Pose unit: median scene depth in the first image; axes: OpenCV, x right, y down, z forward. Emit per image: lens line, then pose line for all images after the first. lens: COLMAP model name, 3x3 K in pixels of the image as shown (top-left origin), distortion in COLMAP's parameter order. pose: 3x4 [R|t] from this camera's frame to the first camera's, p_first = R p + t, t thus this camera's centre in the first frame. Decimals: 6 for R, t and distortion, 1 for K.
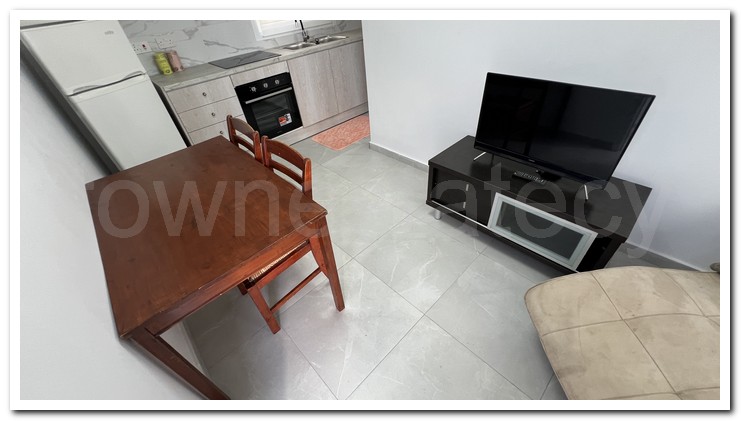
lens RADIAL K [[279.9, 0, 369.1], [0, 279.9, 210.5], [0, 0, 1]] dist [-0.002367, 0.000055]
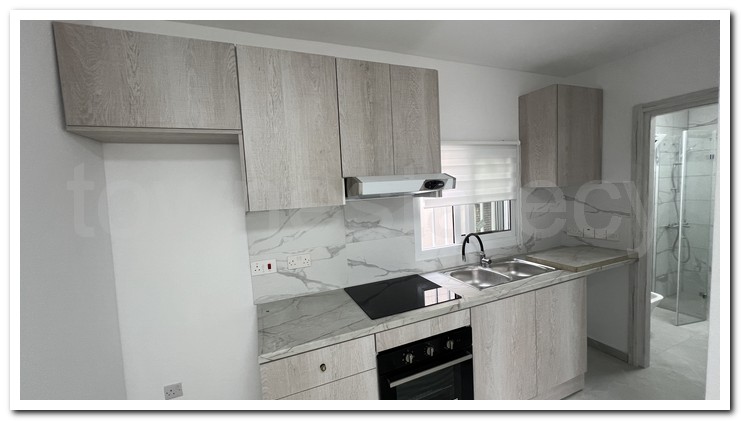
lens RADIAL K [[279.9, 0, 369.1], [0, 279.9, 210.5], [0, 0, 1]] dist [-0.002367, 0.000055]
pose [[0.934354, 0.059146, -0.351405, -0.276443], [-0.245204, 0.822261, -0.513577, -0.329630], [0.258570, 0.566028, 0.782786, 0.361297]]
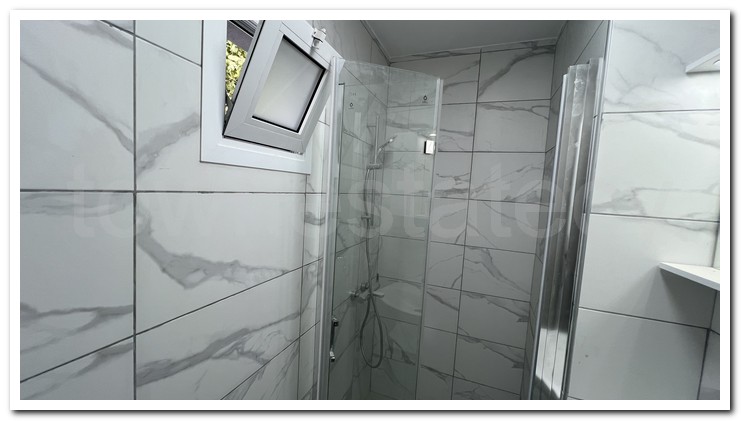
lens RADIAL K [[279.9, 0, 369.1], [0, 279.9, 210.5], [0, 0, 1]] dist [-0.002367, 0.000055]
pose [[0.887900, 0.098898, 0.449280, 0.223651], [0.184296, 0.818356, -0.544360, -0.986320], [-0.421507, 0.566138, 0.708392, 1.102967]]
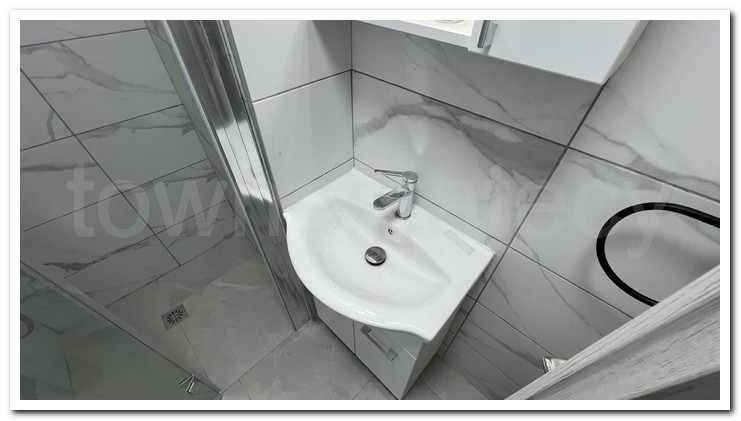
lens RADIAL K [[279.9, 0, 369.1], [0, 279.9, 210.5], [0, 0, 1]] dist [-0.002367, 0.000055]
pose [[-0.034178, -0.649032, 0.759993, 0.346903], [0.635542, 0.572761, 0.517717, -1.029212], [-0.771310, 0.500702, 0.392911, 1.166473]]
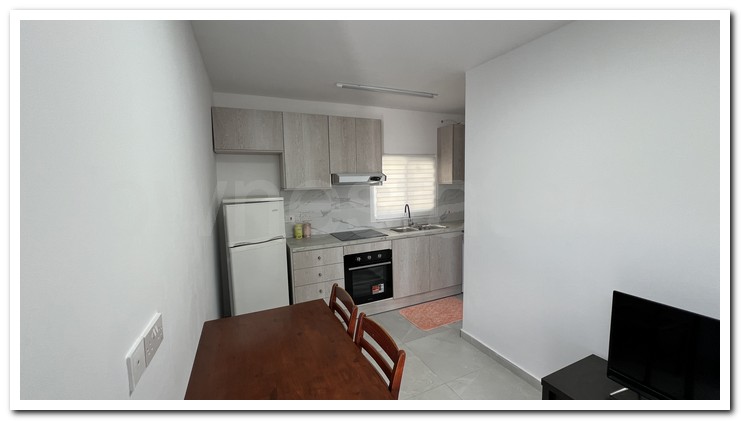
lens RADIAL K [[279.9, 0, 369.1], [0, 279.9, 210.5], [0, 0, 1]] dist [-0.002367, 0.000055]
pose [[0.945076, 0.091933, -0.313656, -0.030127], [-0.247859, 0.827140, -0.504386, -0.029789], [0.213067, 0.554426, 0.804496, -0.014501]]
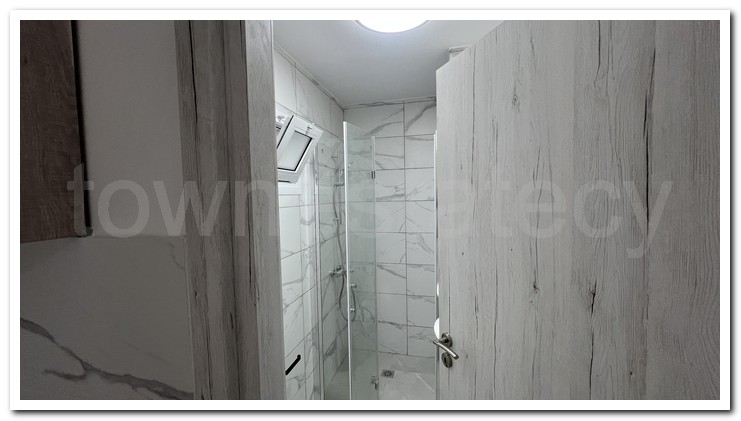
lens RADIAL K [[279.9, 0, 369.1], [0, 279.9, 210.5], [0, 0, 1]] dist [-0.002367, 0.000055]
pose [[0.831803, 0.035808, 0.553914, 0.100038], [0.319789, 0.784745, -0.530952, -0.839947], [-0.453694, 0.618783, 0.641303, 0.931578]]
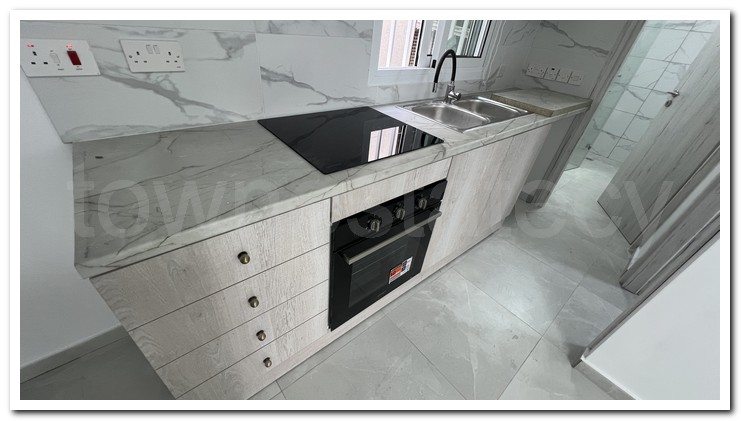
lens RADIAL K [[279.9, 0, 369.1], [0, 279.9, 210.5], [0, 0, 1]] dist [-0.002367, 0.000055]
pose [[0.981300, 0.182735, 0.060481, -0.393339], [-0.177383, 0.980511, -0.084457, -0.371678], [-0.074736, 0.072149, 0.994590, 0.562511]]
